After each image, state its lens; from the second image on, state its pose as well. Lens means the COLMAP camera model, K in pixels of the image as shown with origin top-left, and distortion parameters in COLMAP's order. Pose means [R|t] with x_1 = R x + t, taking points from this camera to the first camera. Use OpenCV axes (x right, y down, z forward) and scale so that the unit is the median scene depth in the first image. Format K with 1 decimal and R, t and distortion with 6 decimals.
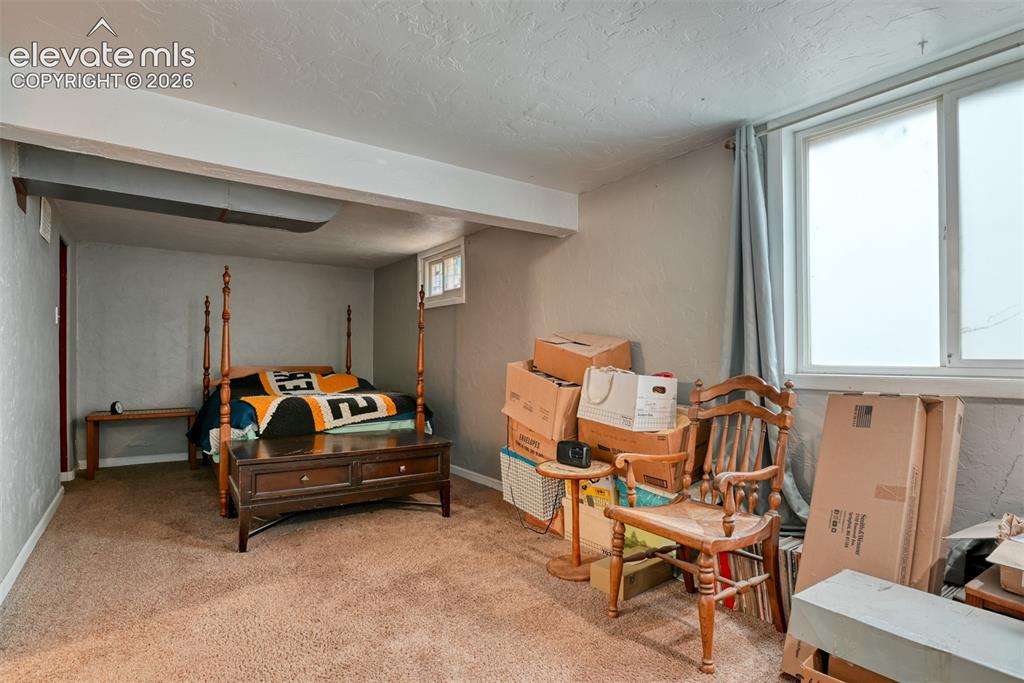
lens RADIAL K [[532.9, 0, 510.1], [0, 532.9, 352.4], [0, 0, 1]] dist [-0.032645, -0.000469]
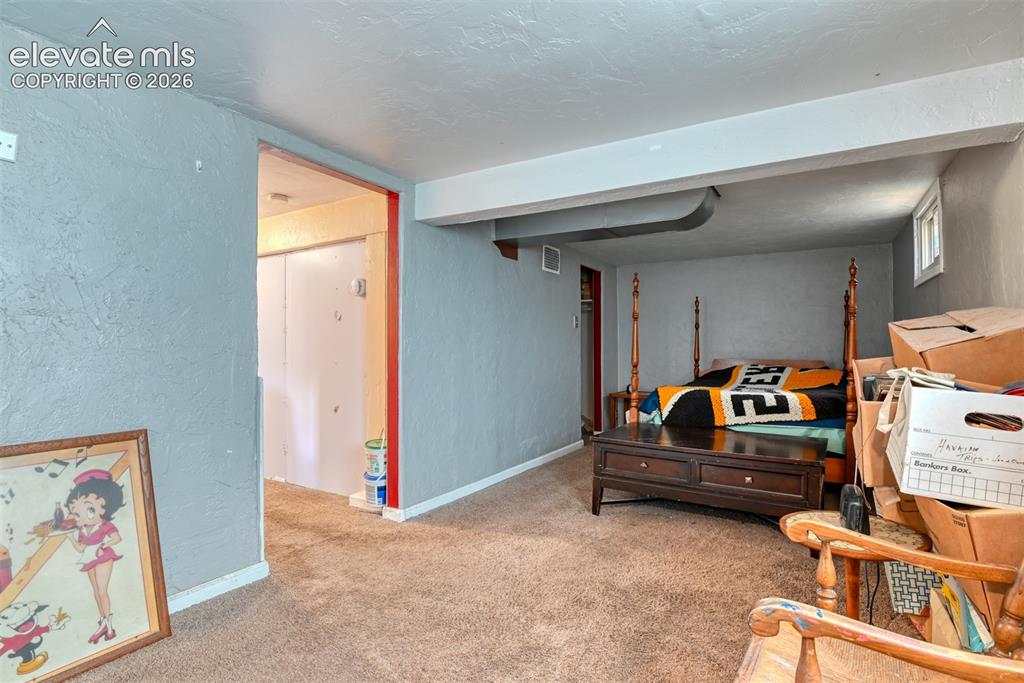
lens RADIAL K [[500.1, 0, 515.9], [0, 500.1, 341.6], [0, 0, 1]] dist [-0.027779, -0.003067]
pose [[0.380099, -0.015969, -0.924808, 0.371885], [0.009252, 0.999867, -0.013463, 0.001527], [0.924899, -0.003439, 0.380196, 0.320920]]
